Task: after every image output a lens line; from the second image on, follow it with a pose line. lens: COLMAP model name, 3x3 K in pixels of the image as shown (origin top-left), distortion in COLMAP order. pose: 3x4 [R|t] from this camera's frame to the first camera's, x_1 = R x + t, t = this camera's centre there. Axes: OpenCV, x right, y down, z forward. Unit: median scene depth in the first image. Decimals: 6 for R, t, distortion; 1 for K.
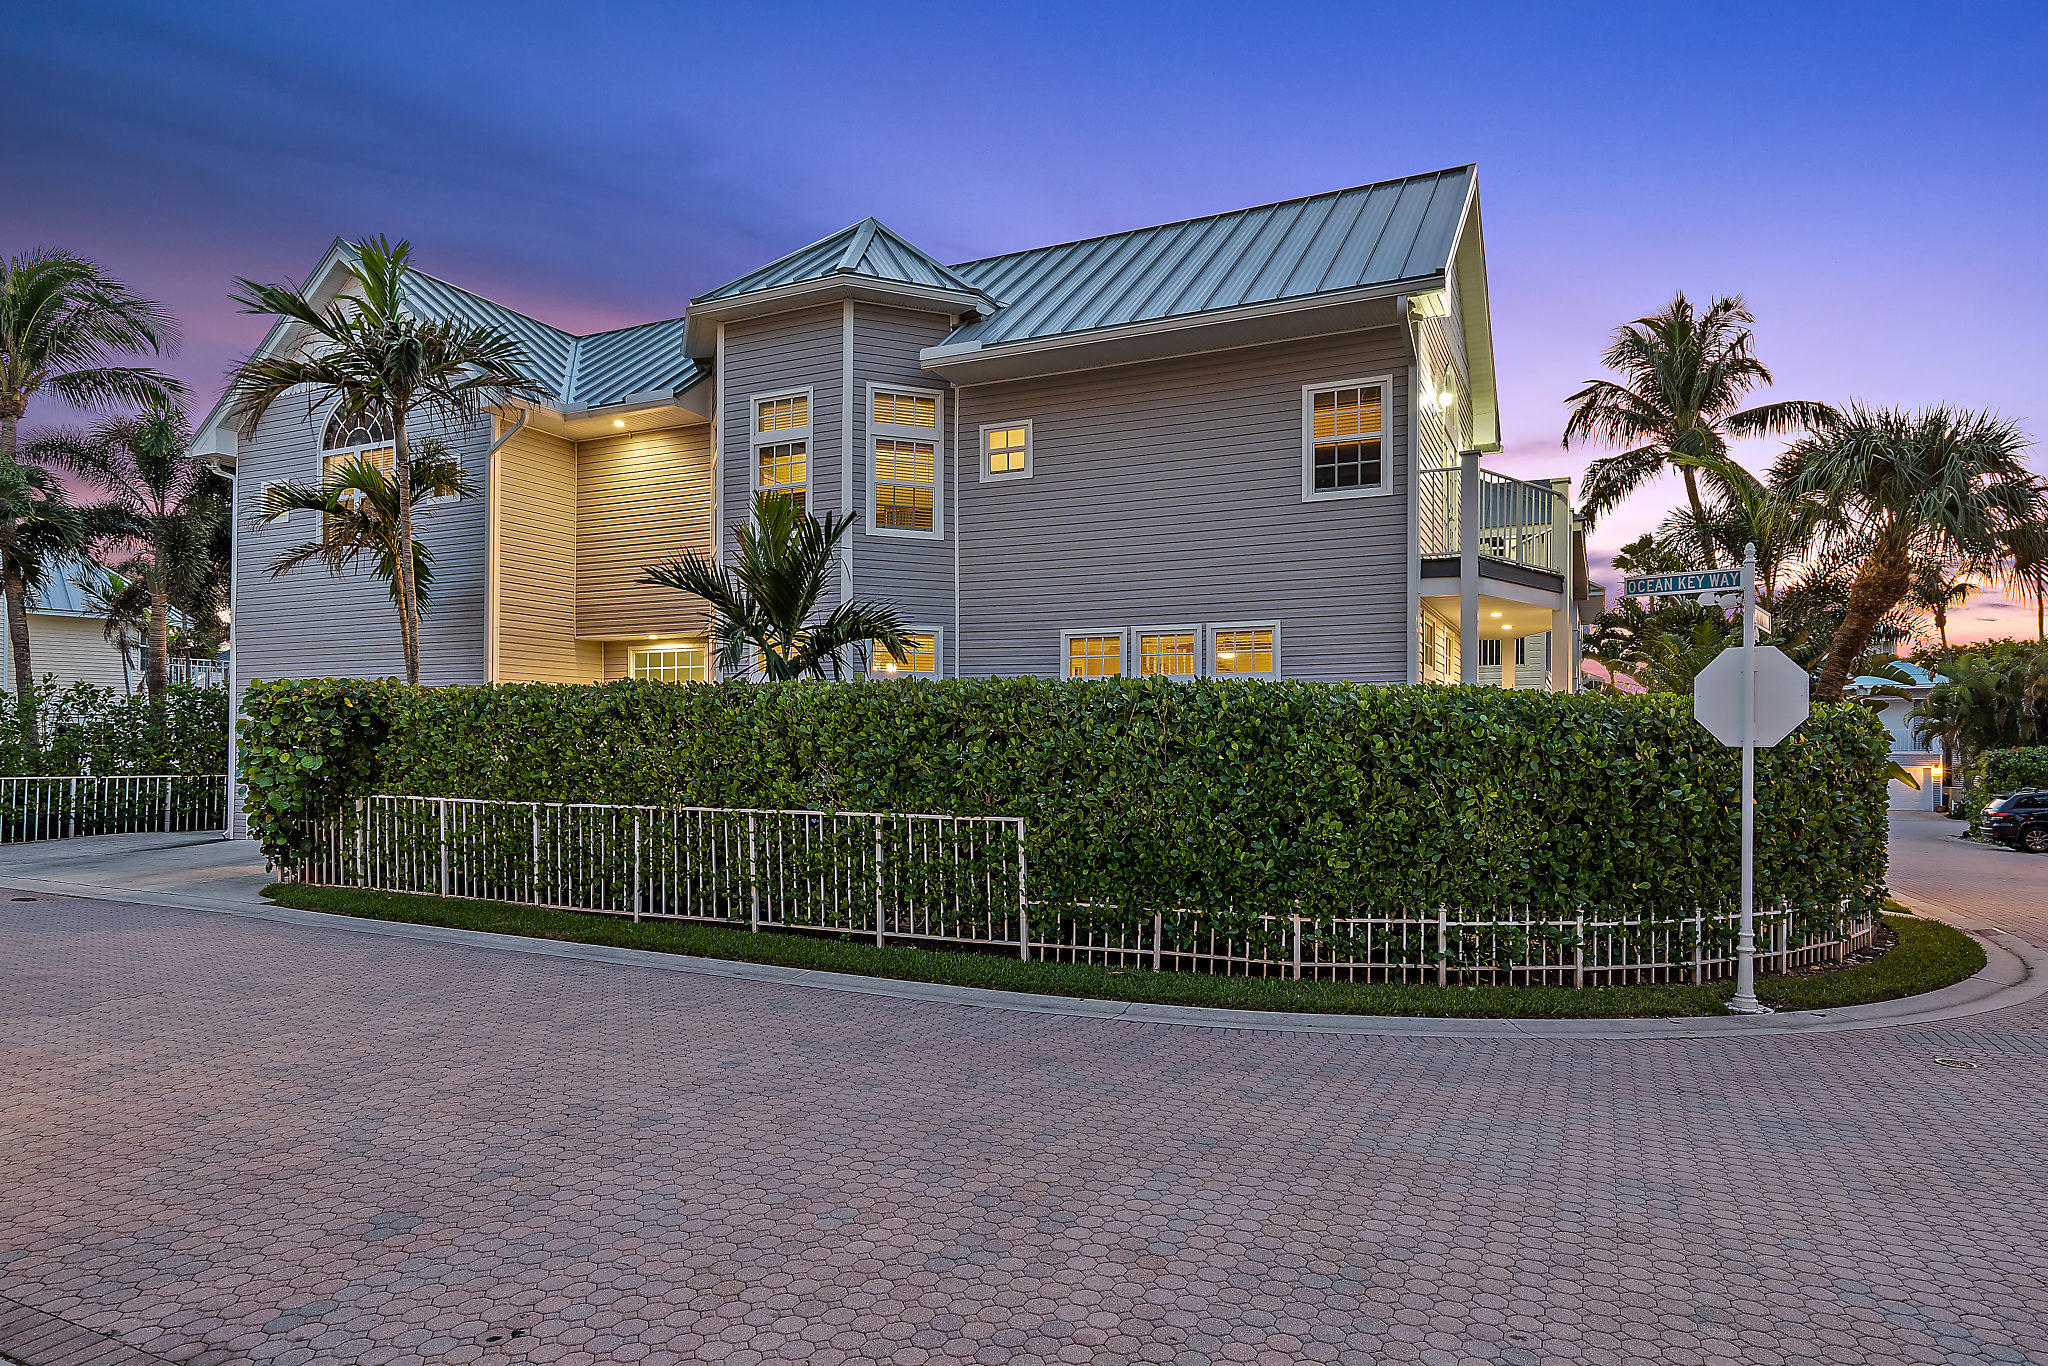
lens RADIAL K [[1071.8, 0, 991.2], [0, 1071.8, 684.4], [0, 0, 1]] dist [0.003698, -0.001455]
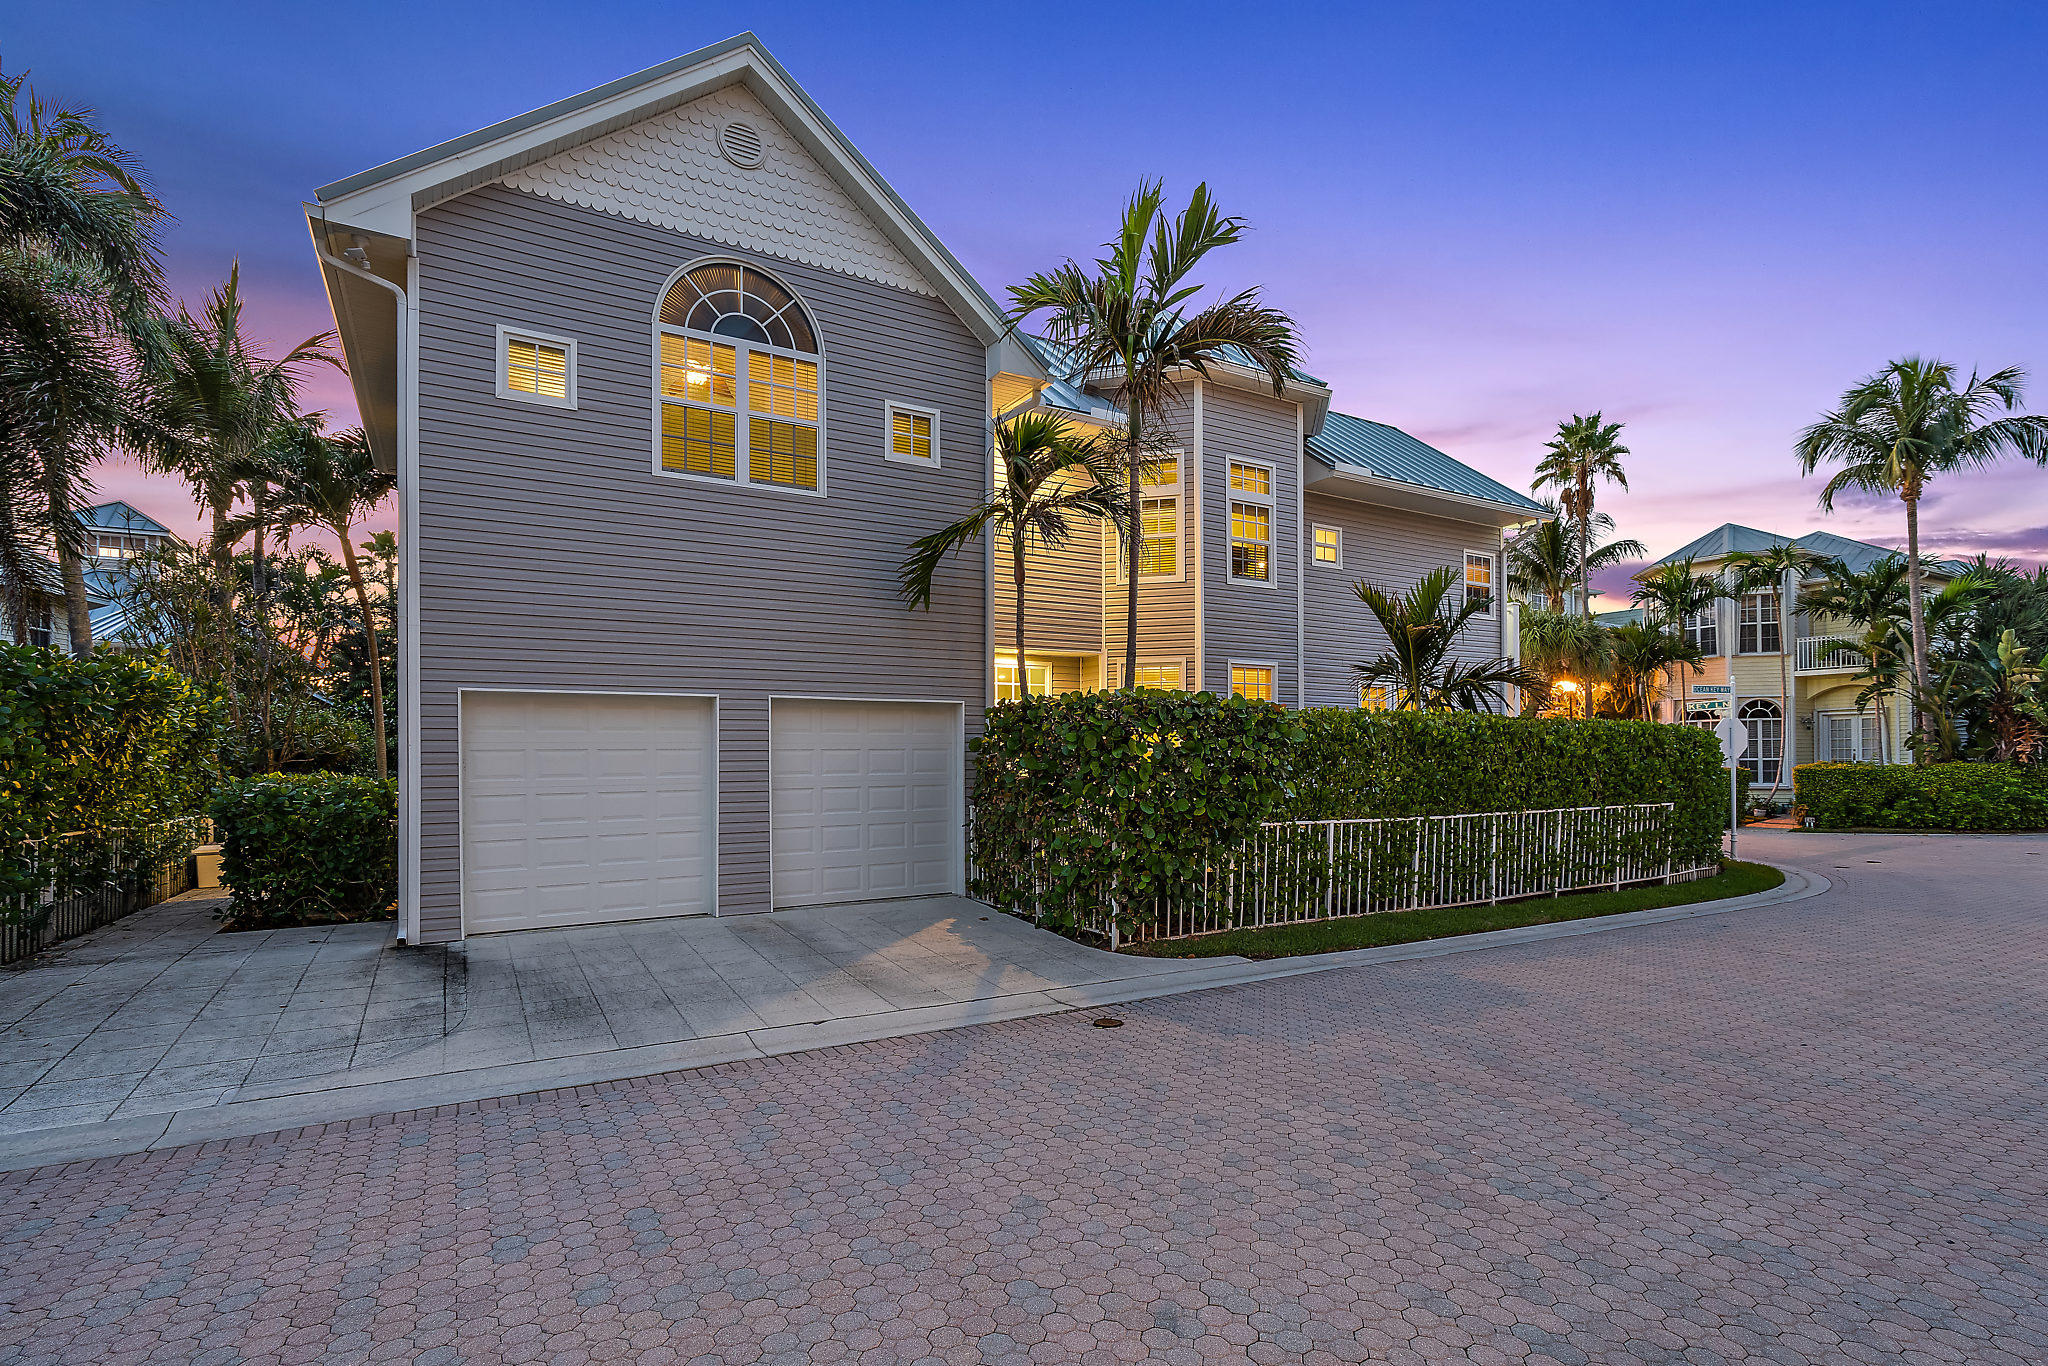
lens RADIAL K [[954.0, 0, 1004.1], [0, 954.0, 695.1], [0, 0, 1]] dist [-0.006081, 0.003466]
pose [[0.592846, 0.043969, 0.804115, -1.410015], [-0.038870, 0.998907, -0.025963, 0.022666], [-0.804378, -0.015864, 0.593907, 0.714537]]
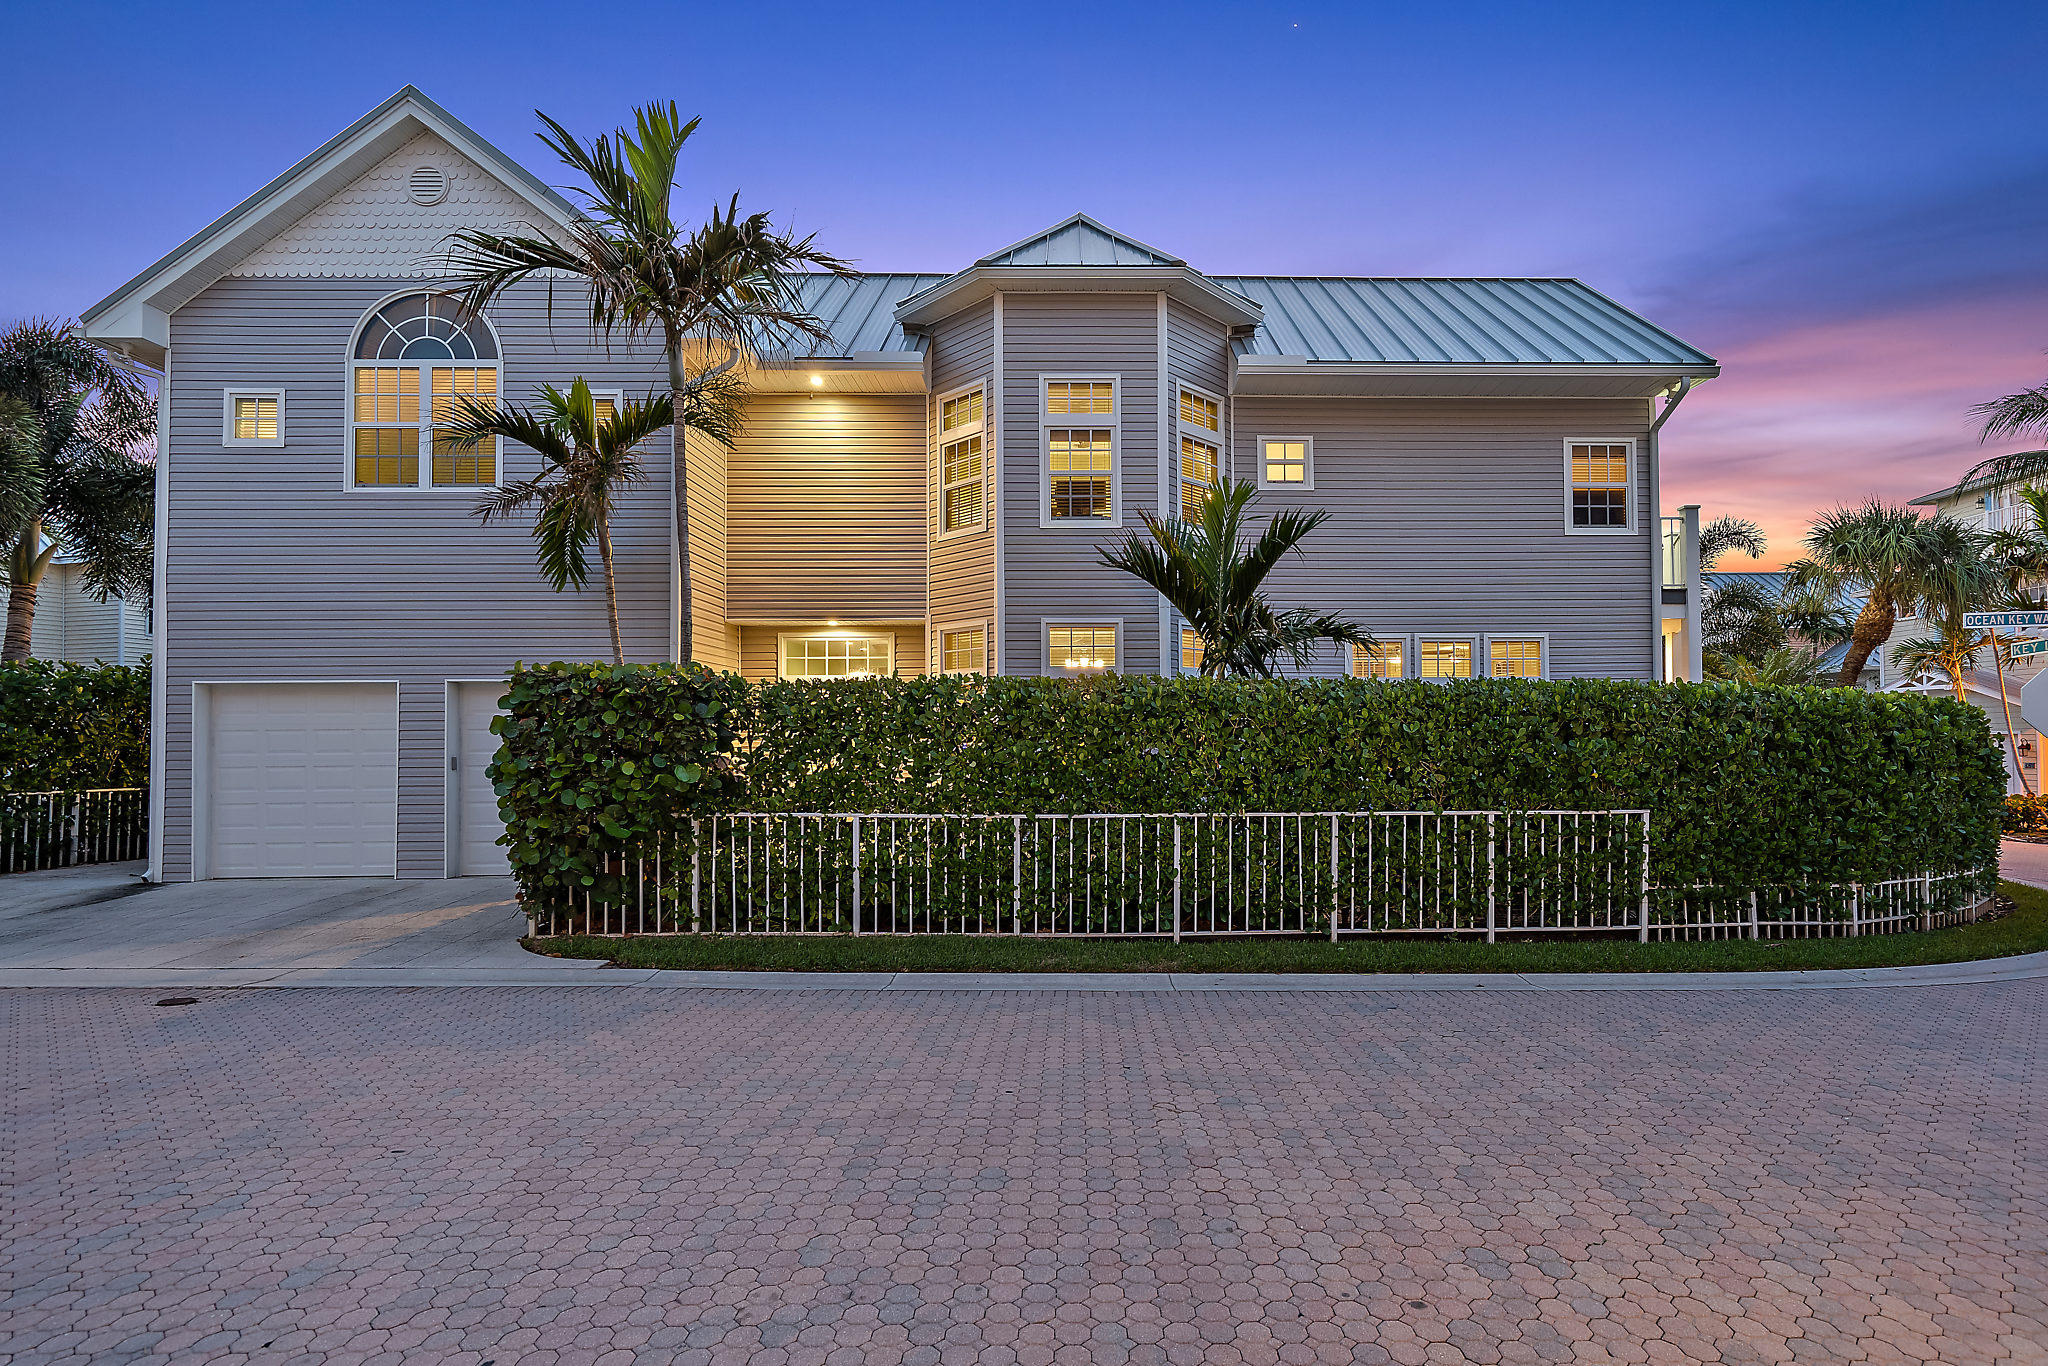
lens RADIAL K [[954.0, 0, 1028.7], [0, 954.0, 678.8], [0, 0, 1]] dist [-0.006081, 0.003466]
pose [[0.909053, 0.017585, 0.416309, -0.708280], [-0.015398, 0.999844, -0.008609, 0.008394], [-0.416395, 0.001415, 0.909183, 0.296074]]
